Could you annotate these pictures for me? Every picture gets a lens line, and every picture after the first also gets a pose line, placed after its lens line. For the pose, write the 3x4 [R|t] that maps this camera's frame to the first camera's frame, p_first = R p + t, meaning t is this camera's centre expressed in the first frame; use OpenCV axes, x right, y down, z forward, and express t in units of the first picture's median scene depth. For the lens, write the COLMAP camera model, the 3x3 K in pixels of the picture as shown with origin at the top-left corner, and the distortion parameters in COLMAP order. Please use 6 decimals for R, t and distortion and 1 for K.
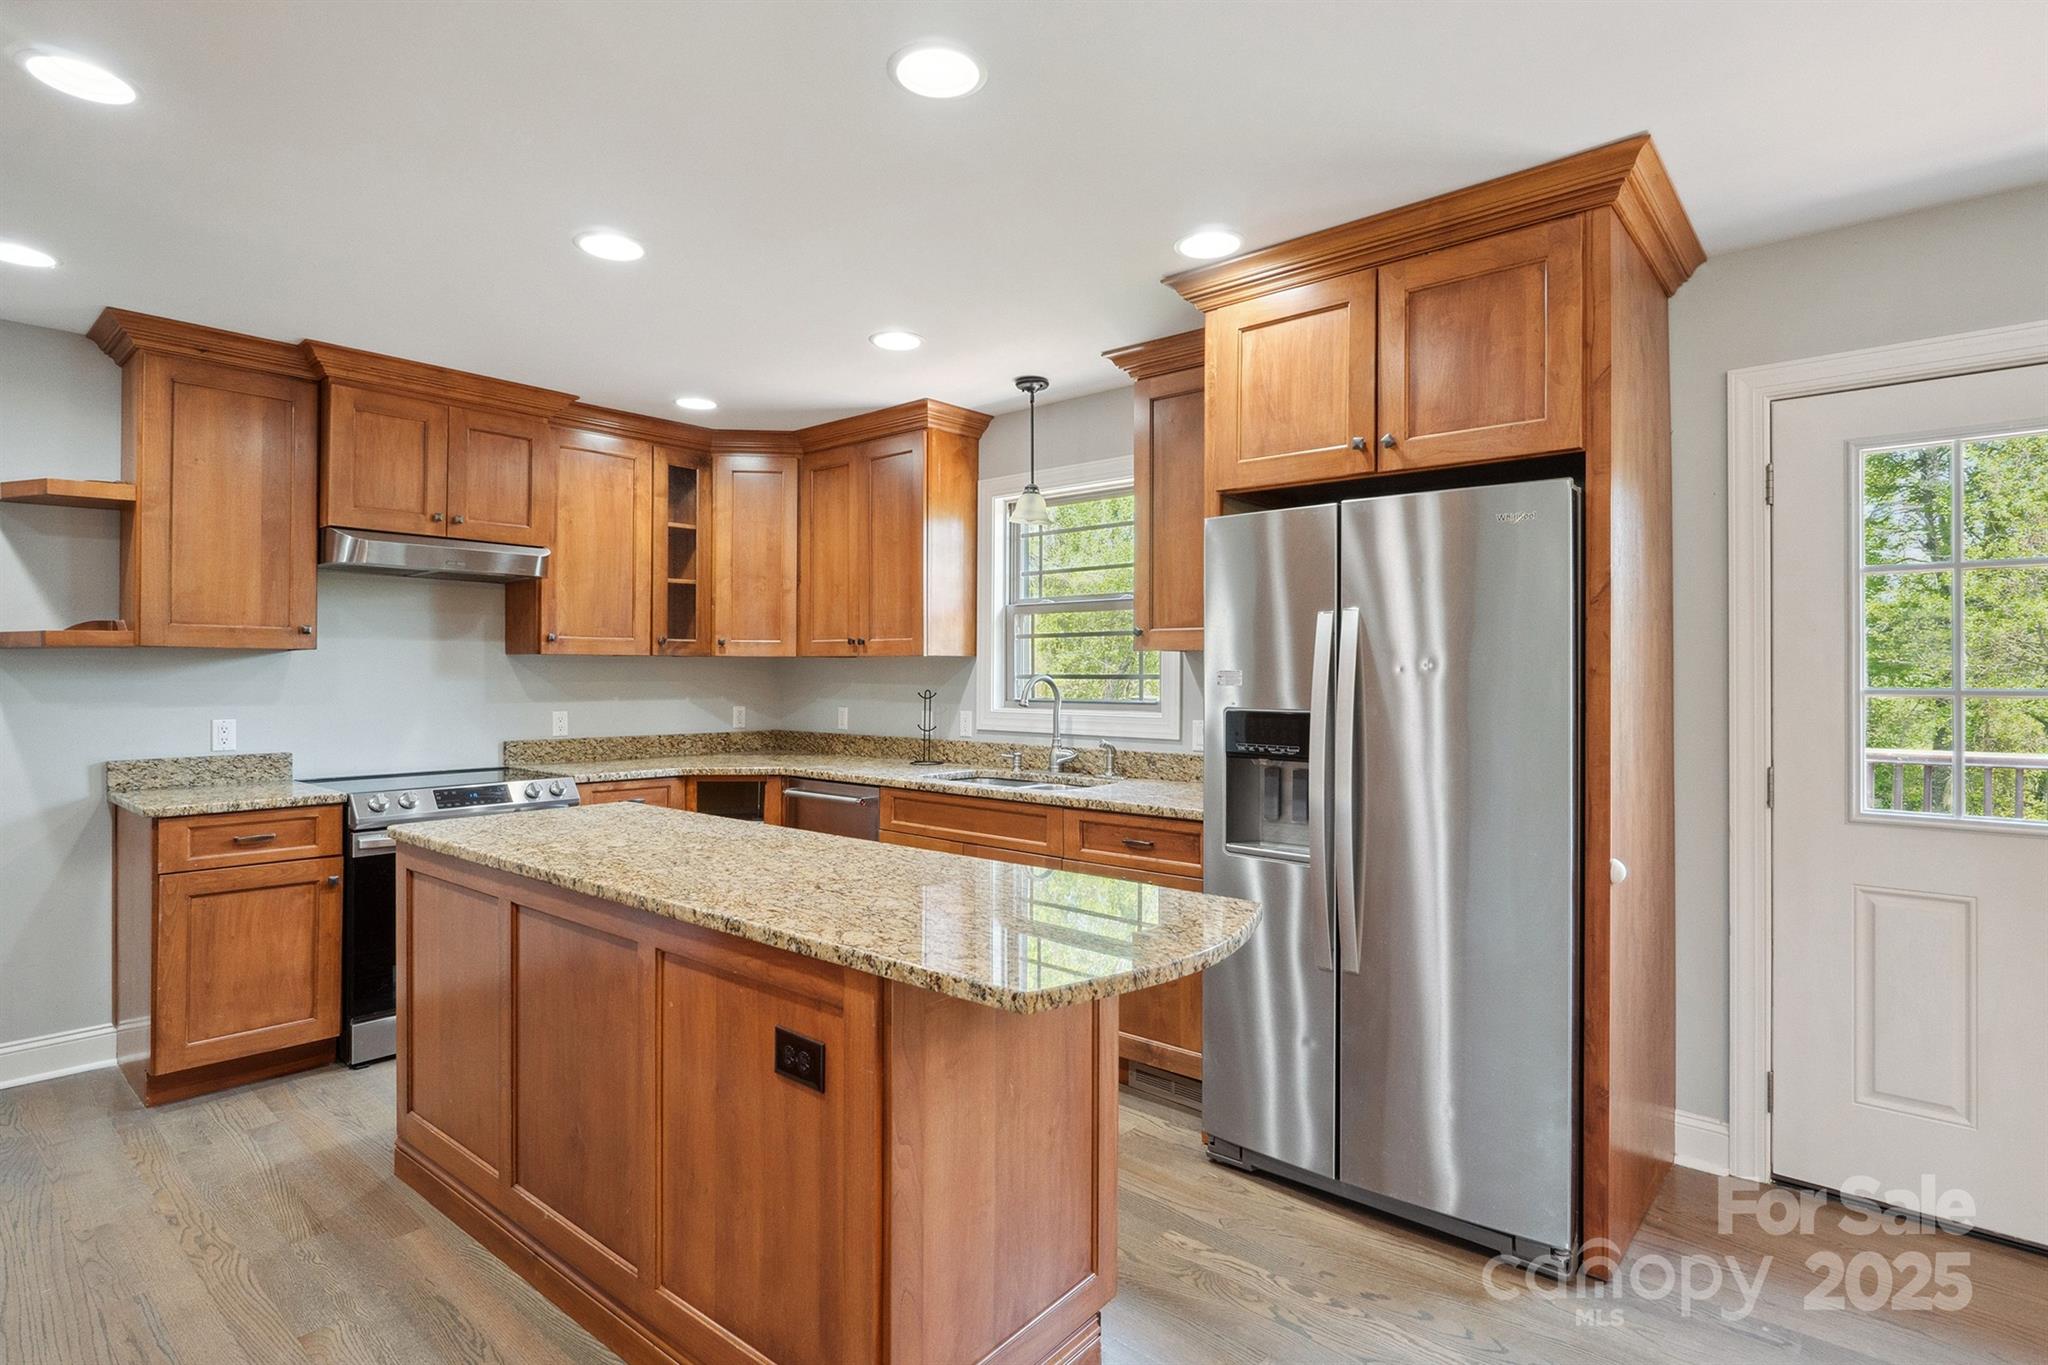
lens RADIAL K [[1030.4, 0, 1019.0], [0, 1030.4, 672.3], [0, 0, 1]] dist [-0.004342, -0.000287]
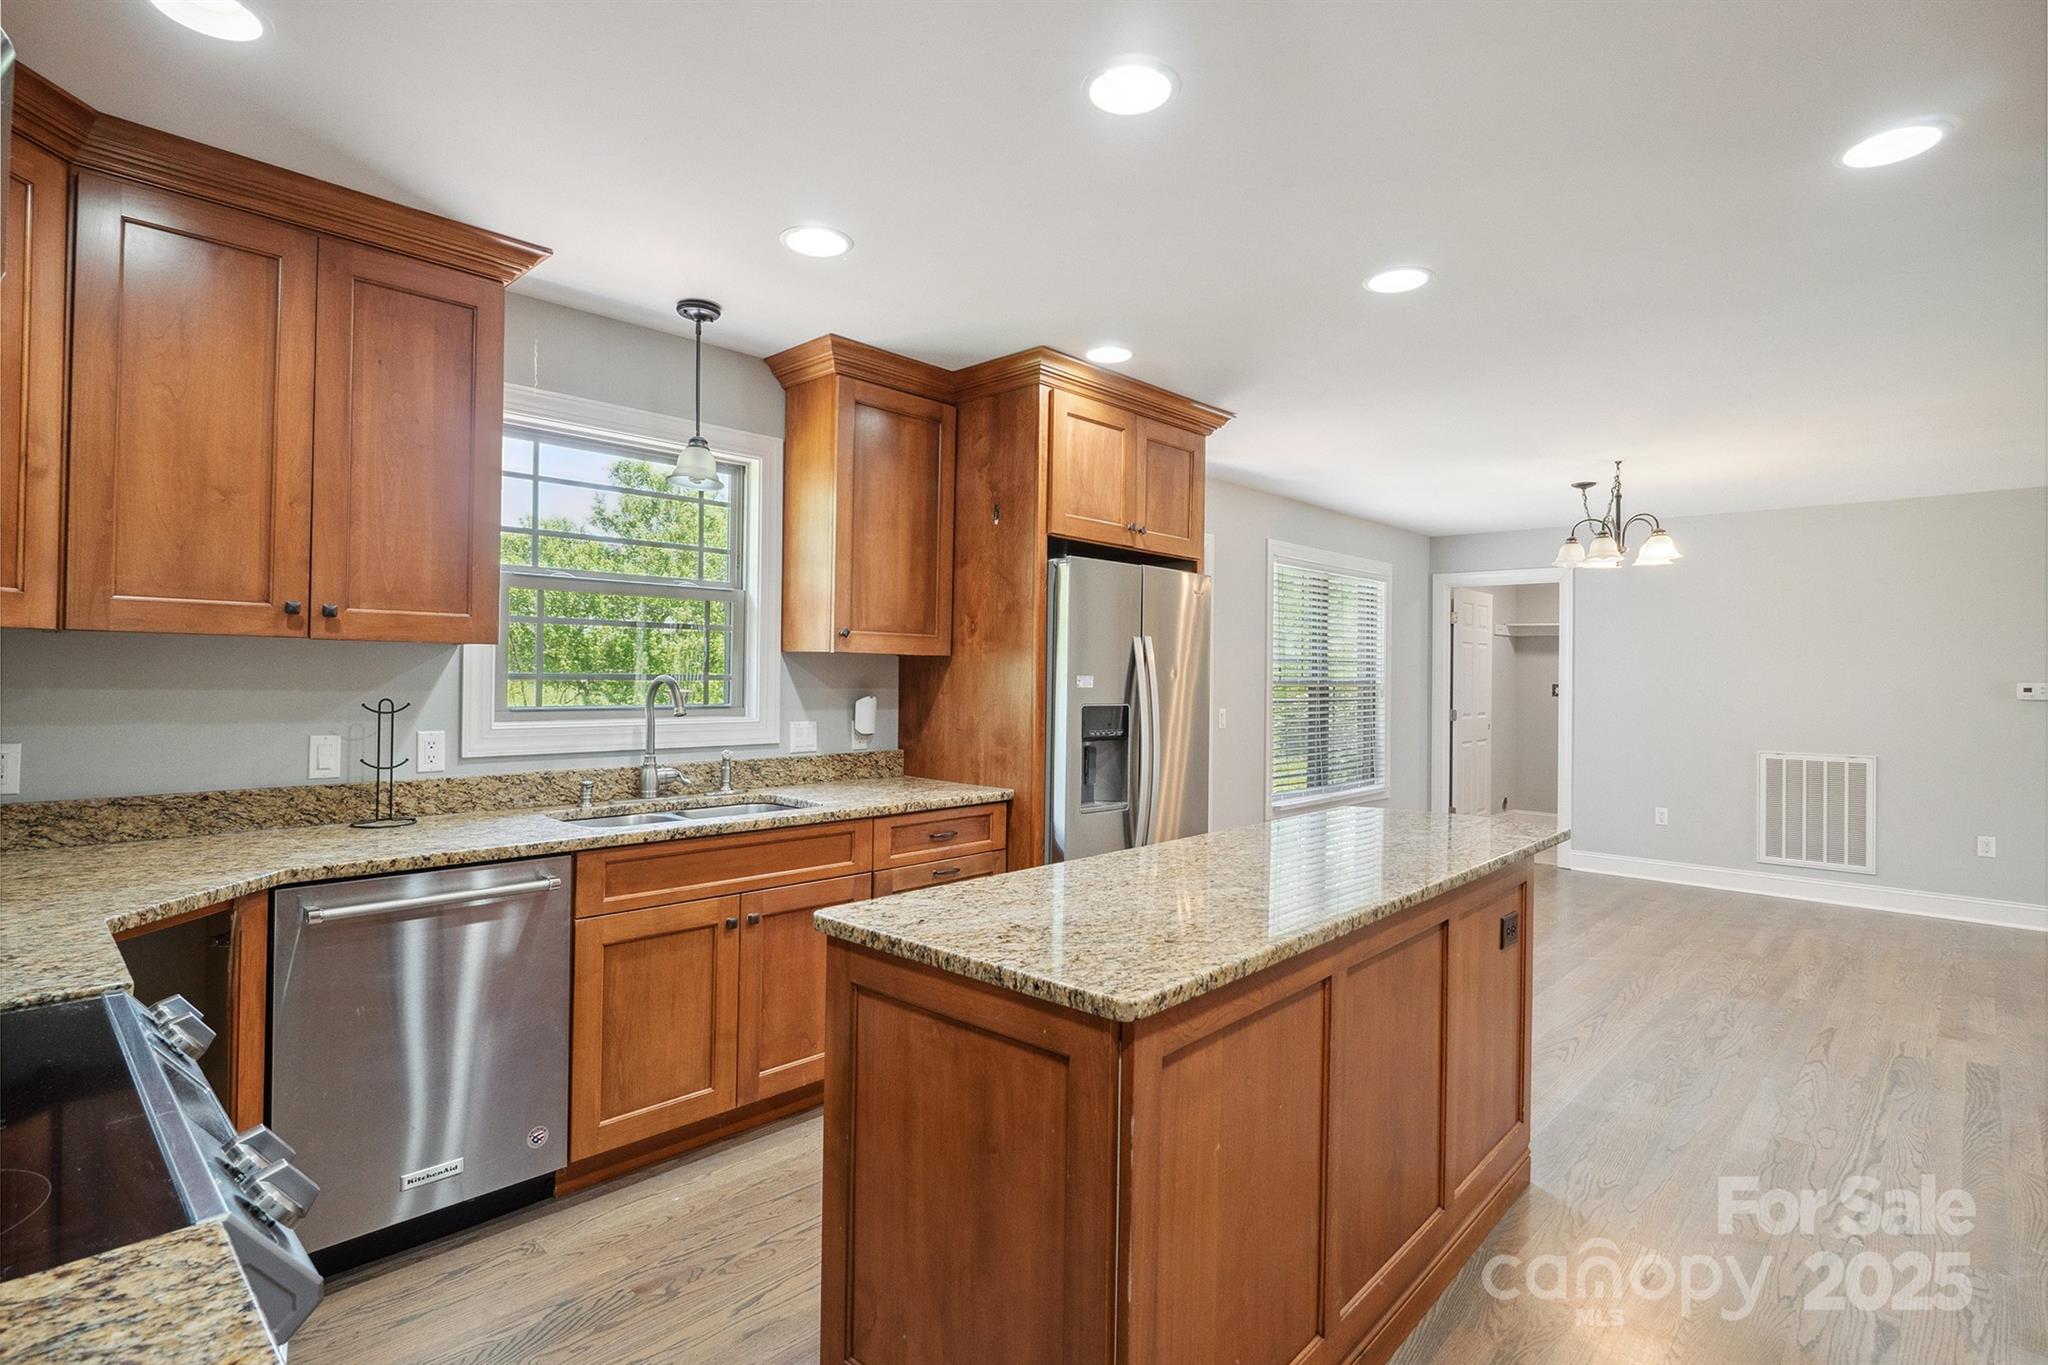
lens RADIAL K [[1000.3, 0, 1026.3], [0, 1000.3, 674.3], [0, 0, 1]] dist [-0.005696, -0.000284]
pose [[0.045573, -0.000242, 0.998961, -0.851956], [-0.013727, 0.999905, 0.000869, -0.003130], [-0.998867, -0.013753, 0.045565, 0.805356]]
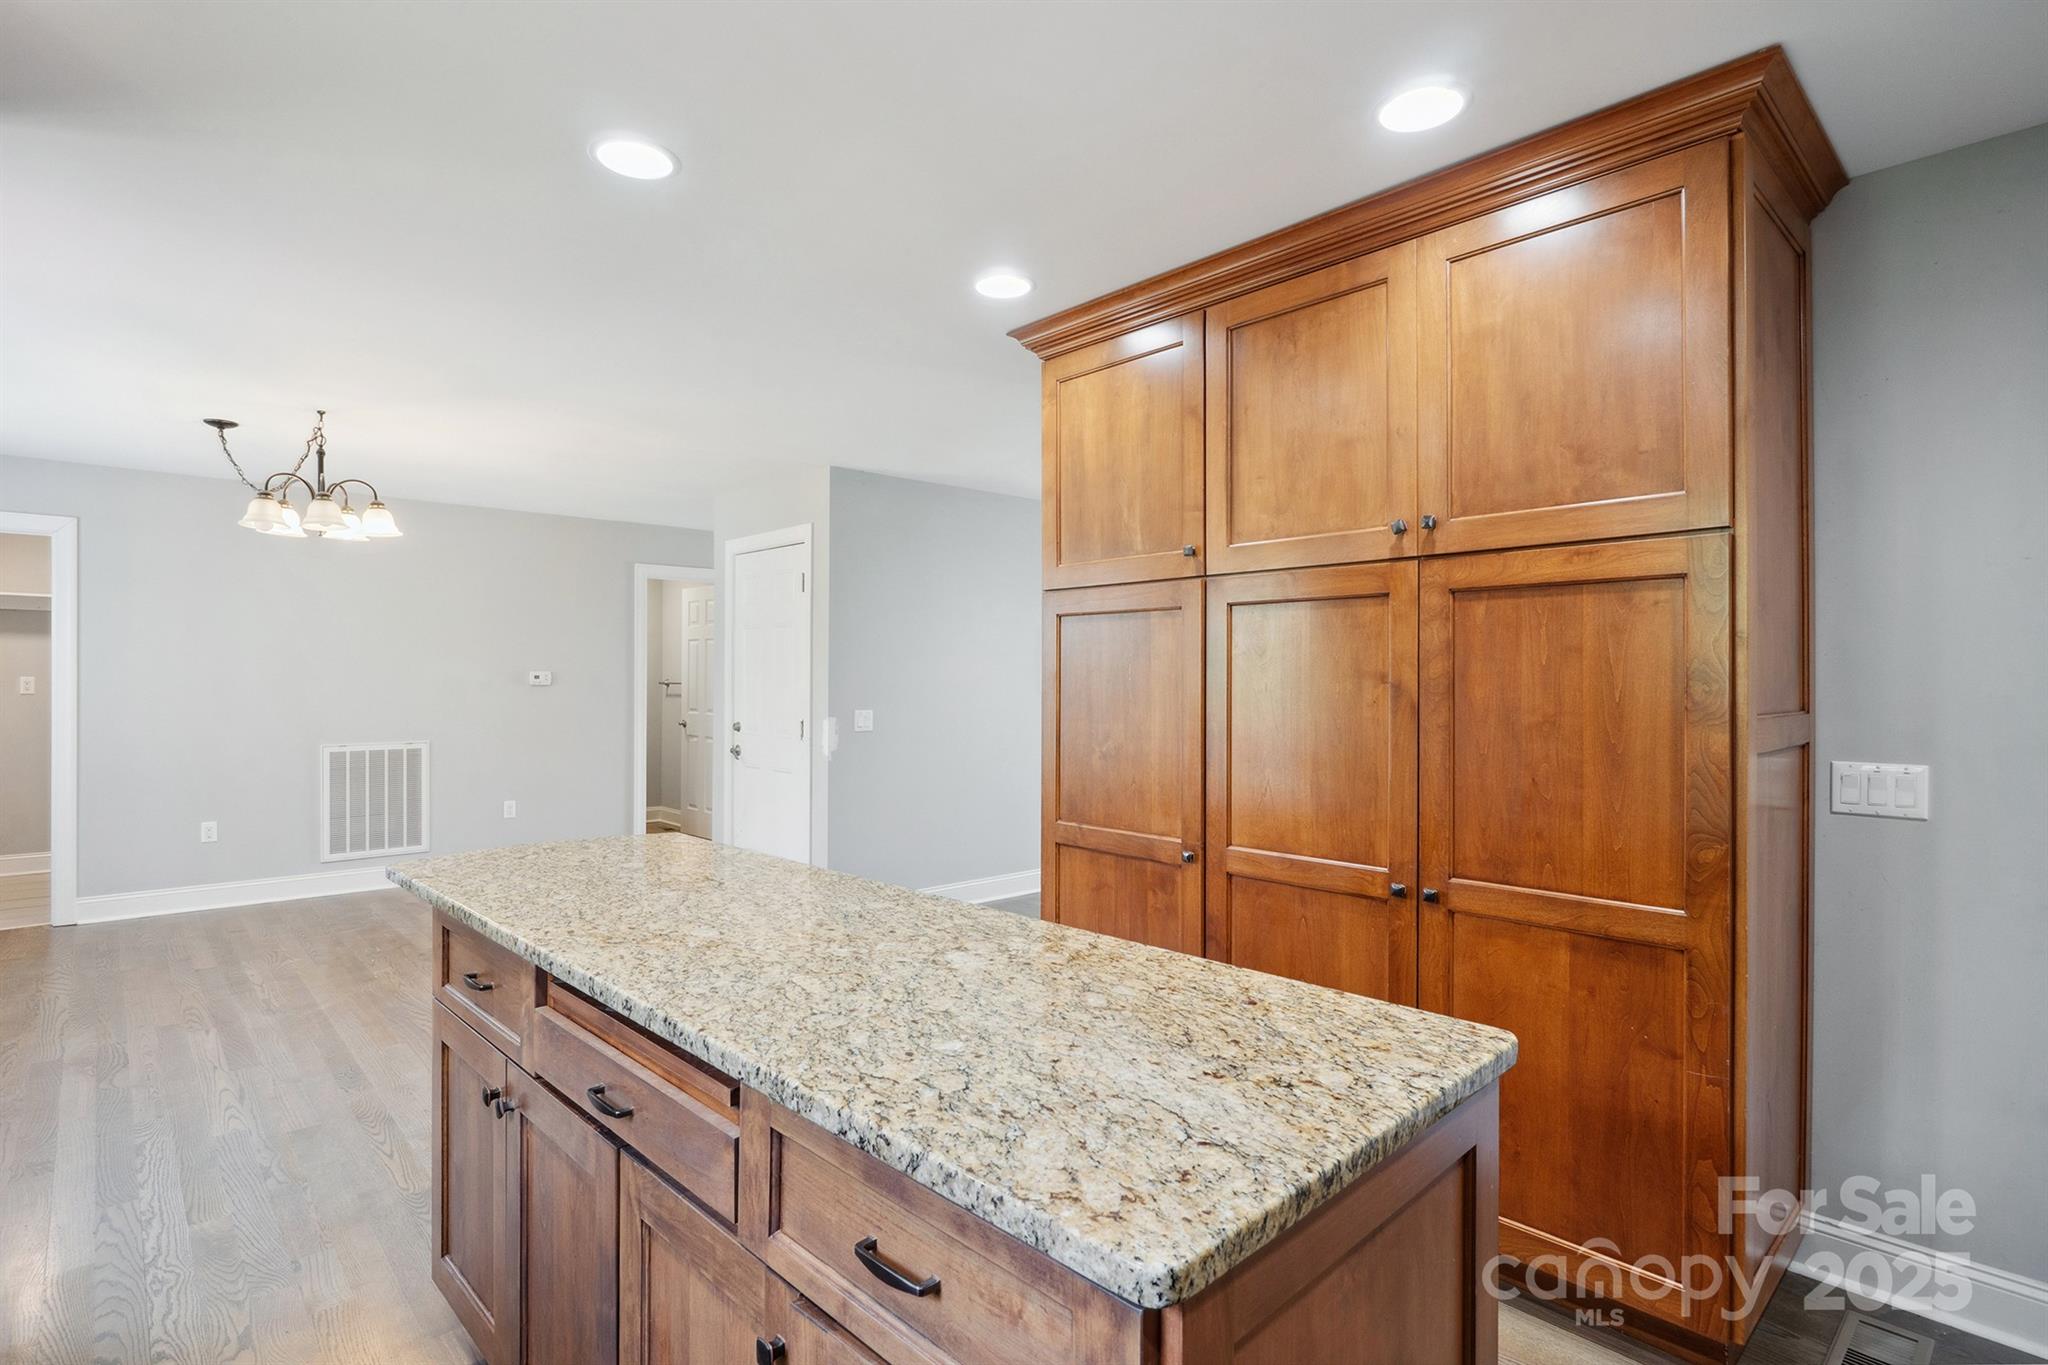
lens RADIAL K [[1000.3, 0, 1026.3], [0, 1000.3, 674.3], [0, 0, 1]] dist [-0.005696, -0.000284]
pose [[-0.994427, -0.007699, 0.105150, -0.353546], [-0.008296, 0.999952, -0.005246, -0.002442], [-0.105105, -0.006089, -0.994443, 1.136956]]
